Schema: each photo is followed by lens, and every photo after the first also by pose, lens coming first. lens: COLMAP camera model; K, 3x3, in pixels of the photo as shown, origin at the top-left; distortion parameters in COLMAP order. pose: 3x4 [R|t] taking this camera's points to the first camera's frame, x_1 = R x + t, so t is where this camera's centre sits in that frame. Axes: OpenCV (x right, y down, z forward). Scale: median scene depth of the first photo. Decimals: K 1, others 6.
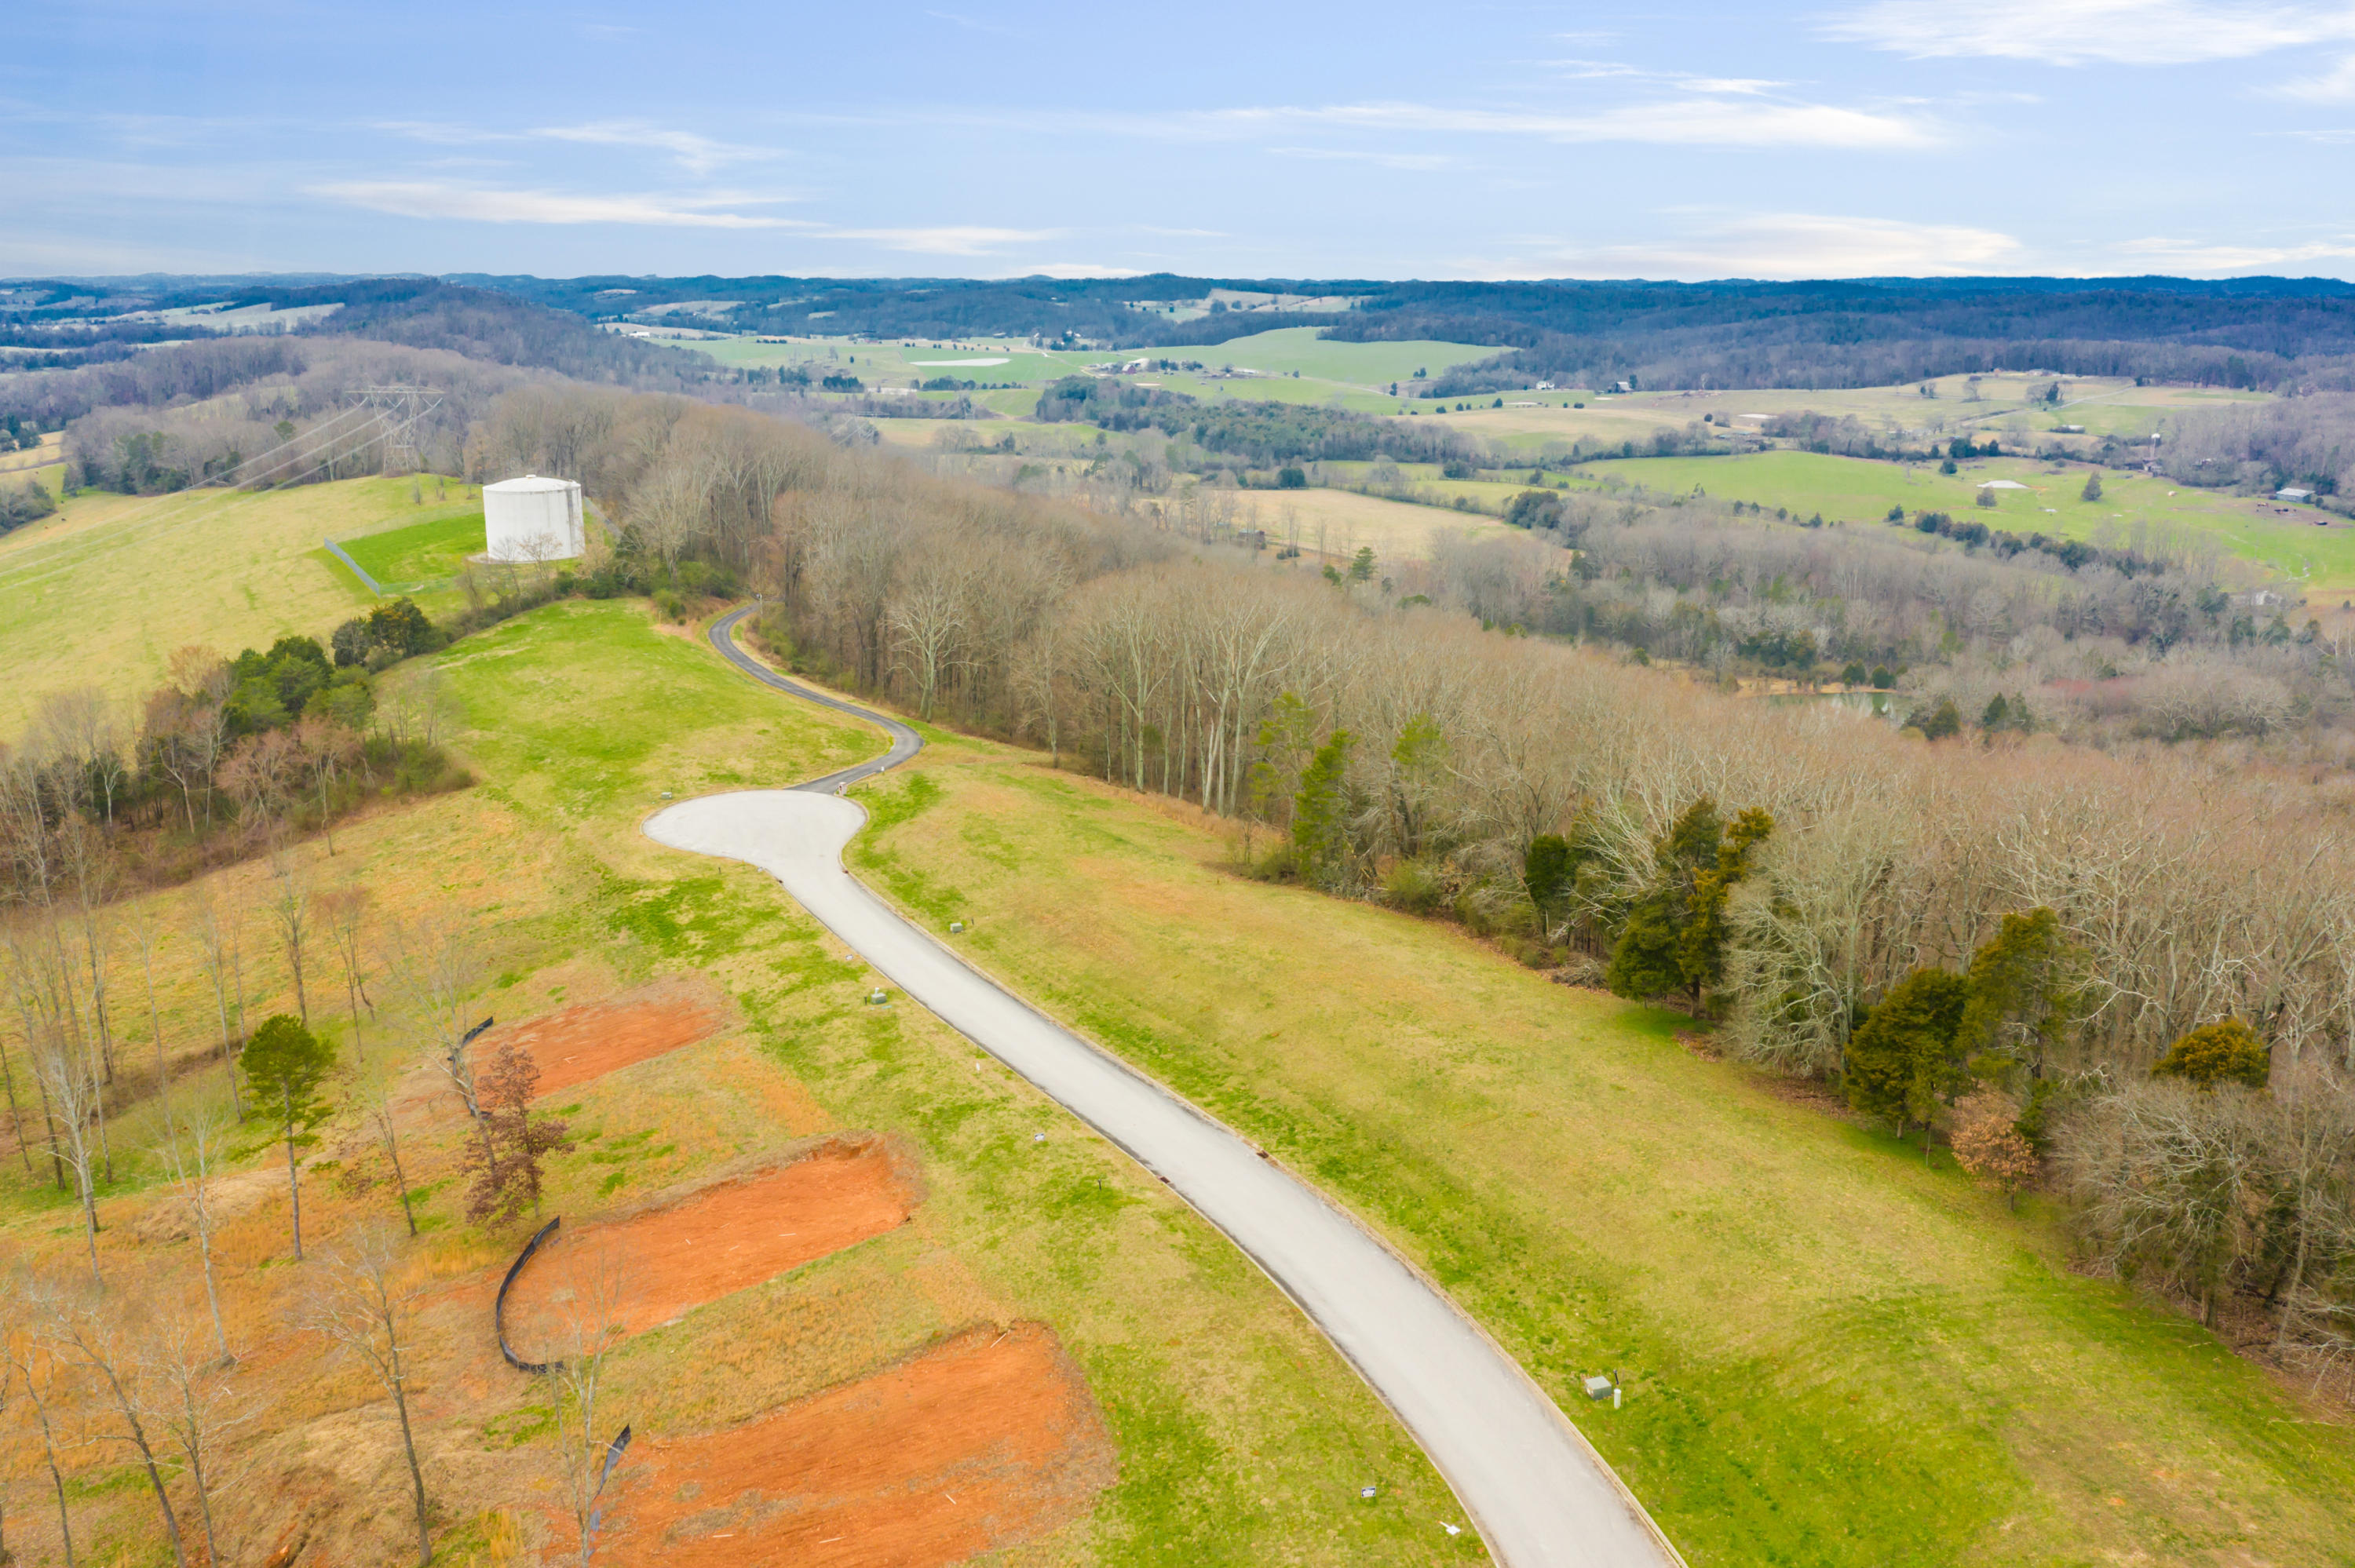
lens RADIAL K [[1851.8, 0, 1174.6], [0, 1851.8, 860.9], [0, 0, 1]] dist [-0.006053, 0.004717]
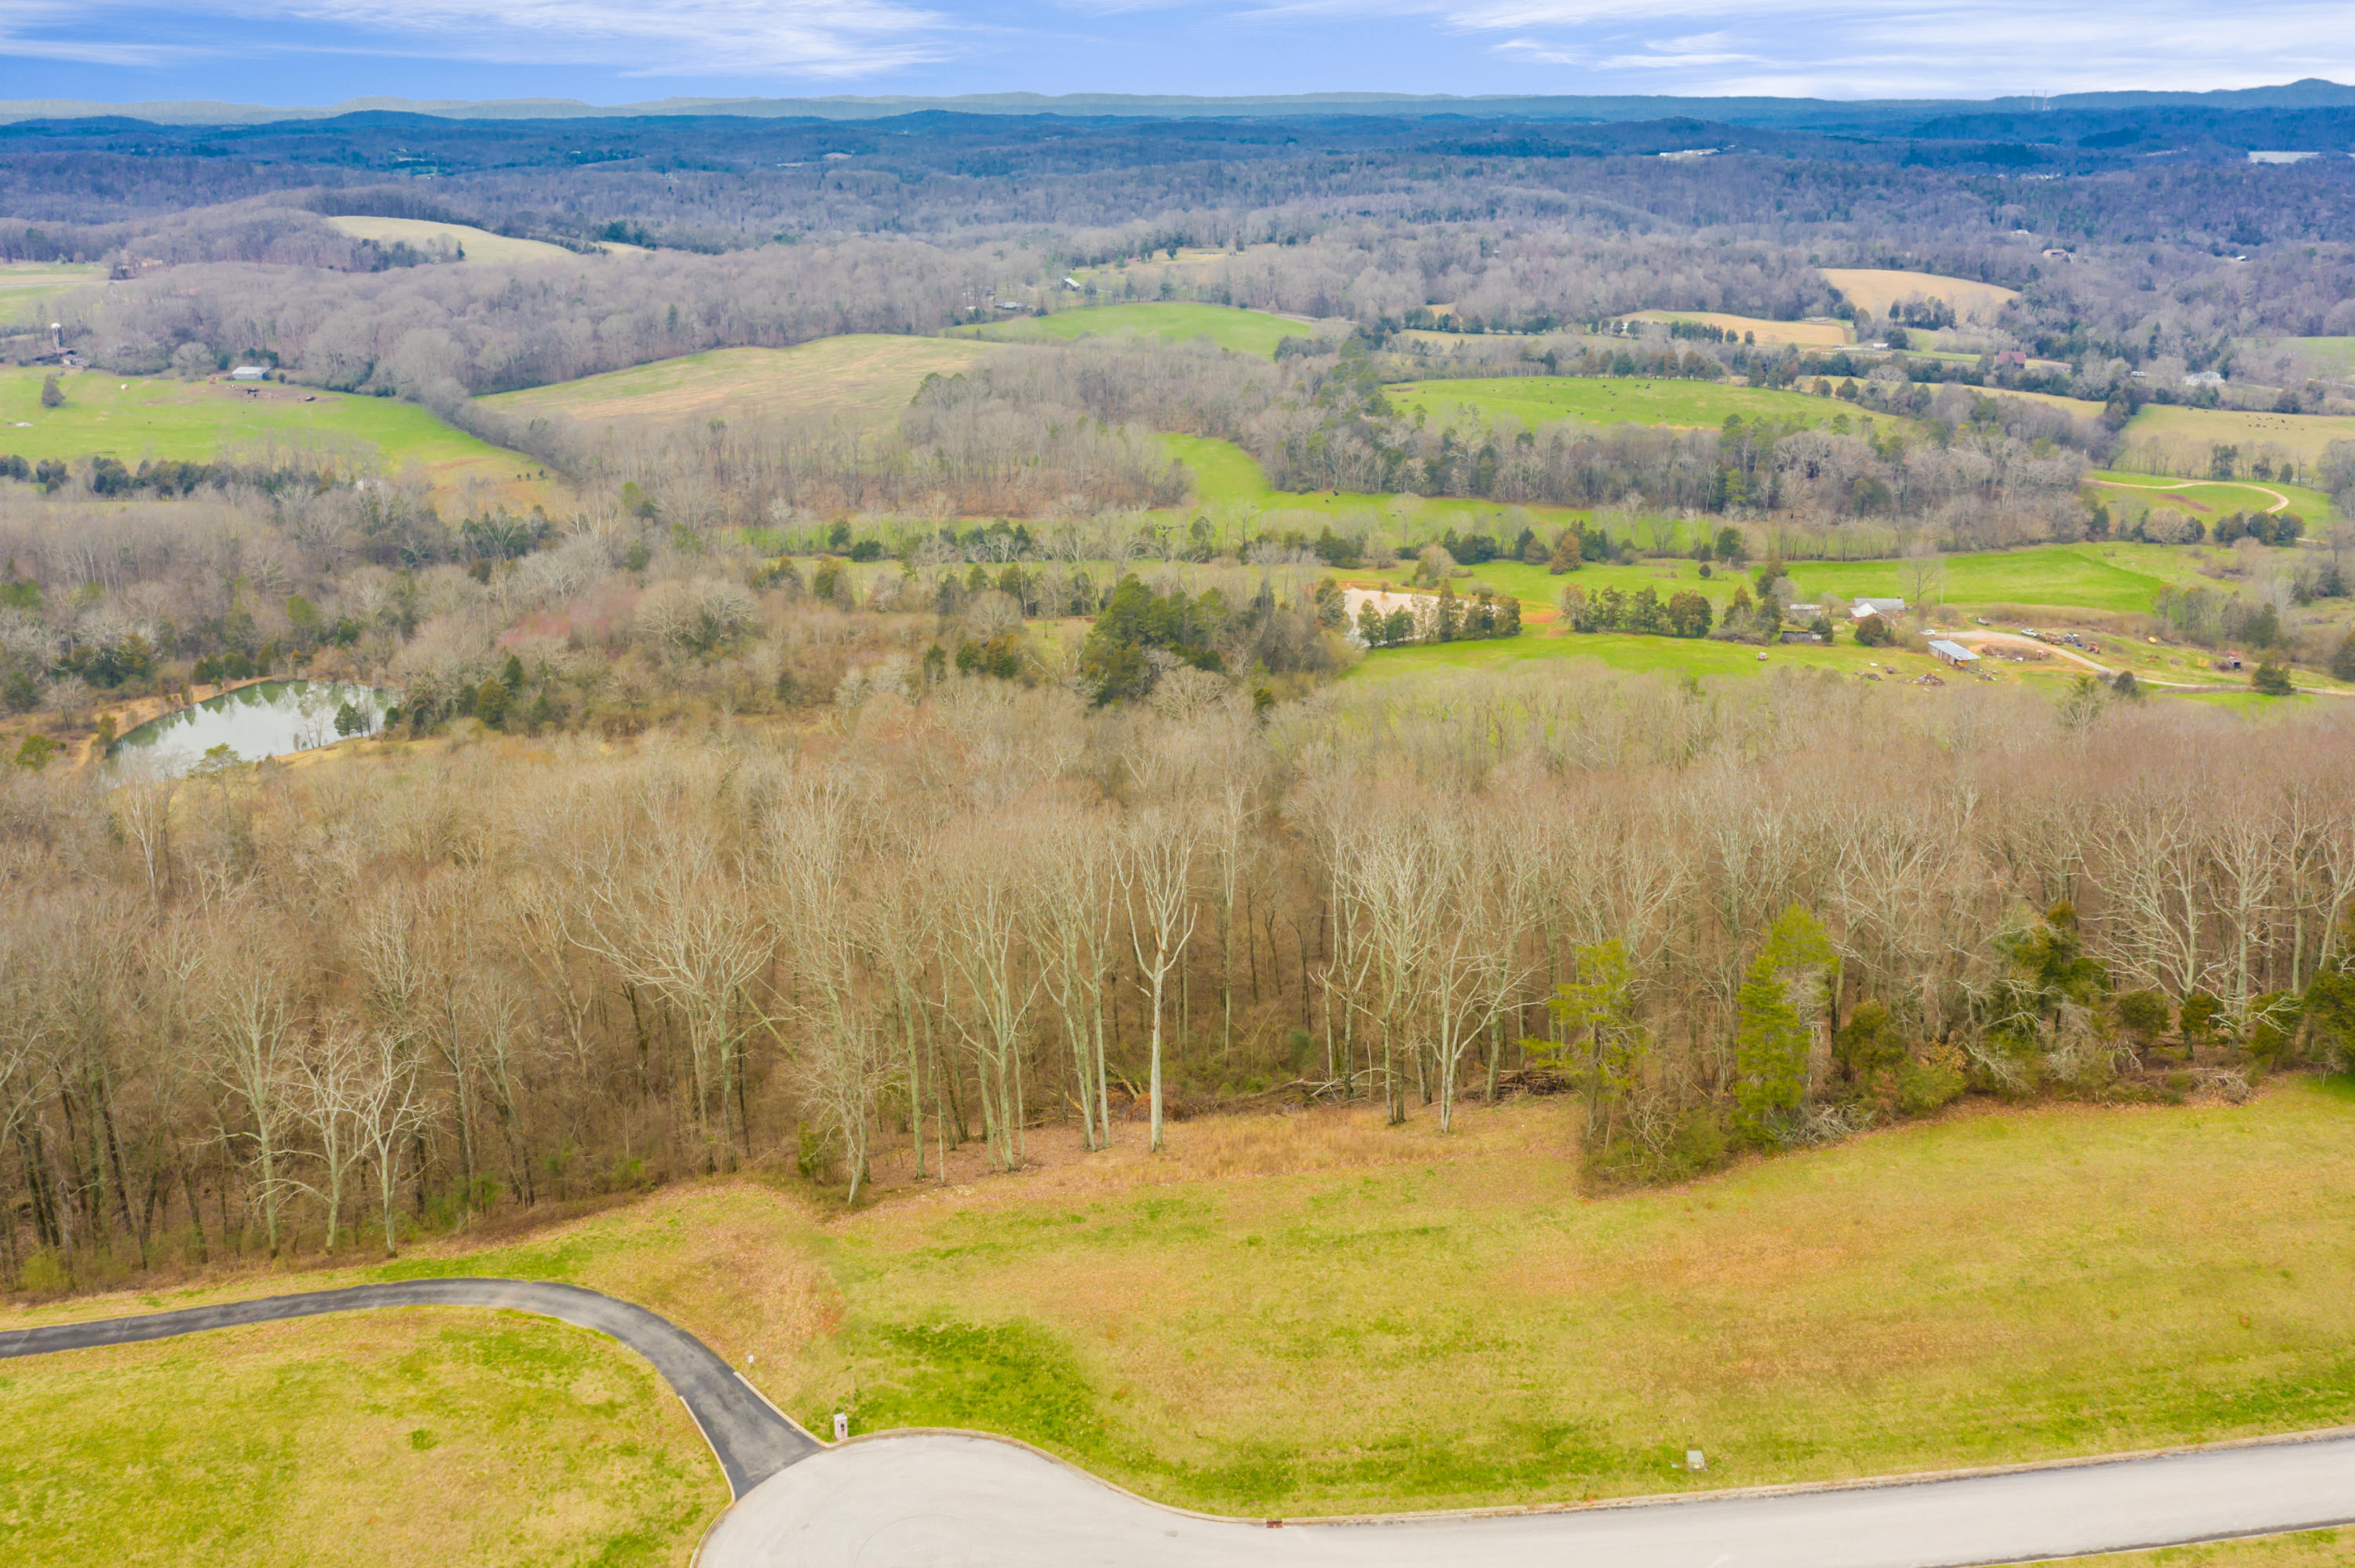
lens RADIAL K [[1929.5, 0, 1176.5], [0, 1929.5, 658.3], [0, 0, 1]] dist [-0.004316, 0.003815]
pose [[0.428581, -0.250332, 0.868132, -0.094971], [0.277402, 0.950900, 0.137250, -0.050320], [-0.859864, 0.181999, 0.476980, 0.101569]]
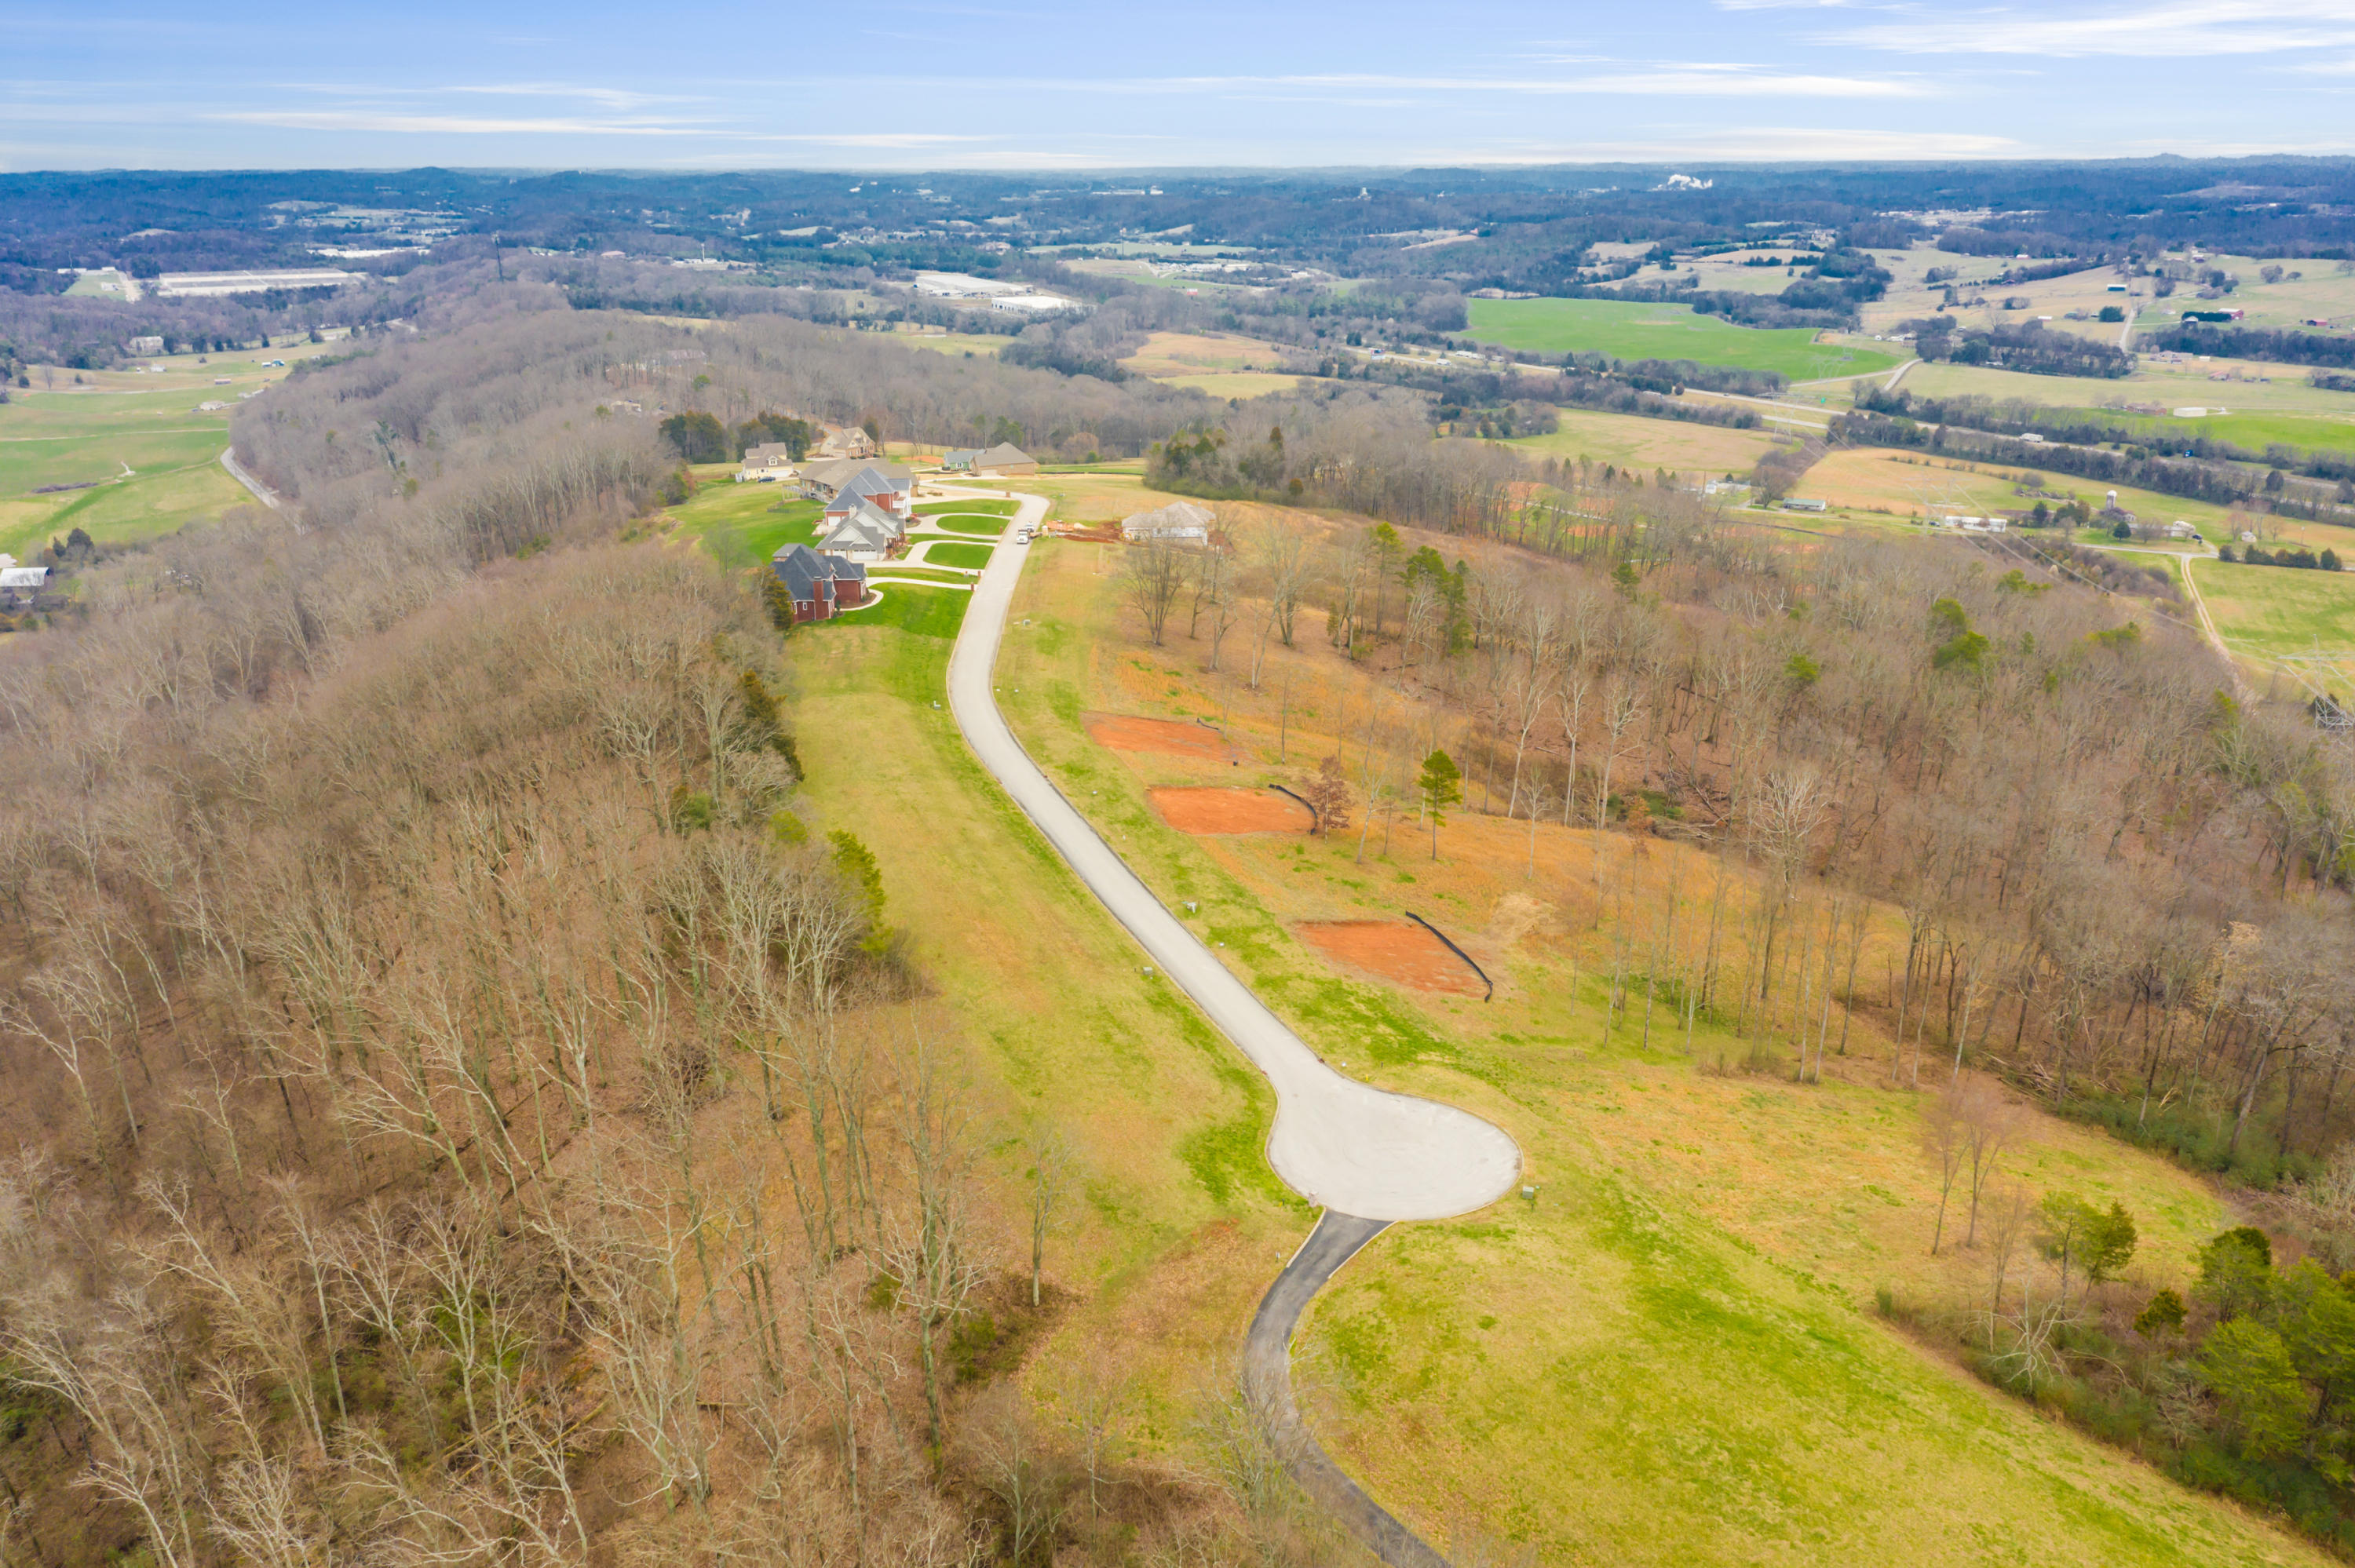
lens RADIAL K [[1838.6, 0, 1179.8], [0, 1838.6, 848.4], [0, 0, 1]] dist [-0.008036, 0.008158]
pose [[-0.998423, -0.019712, 0.052558, -0.026877], [0.016484, 0.792067, 0.610211, -0.105811], [-0.053658, 0.610115, -0.790493, 0.255473]]
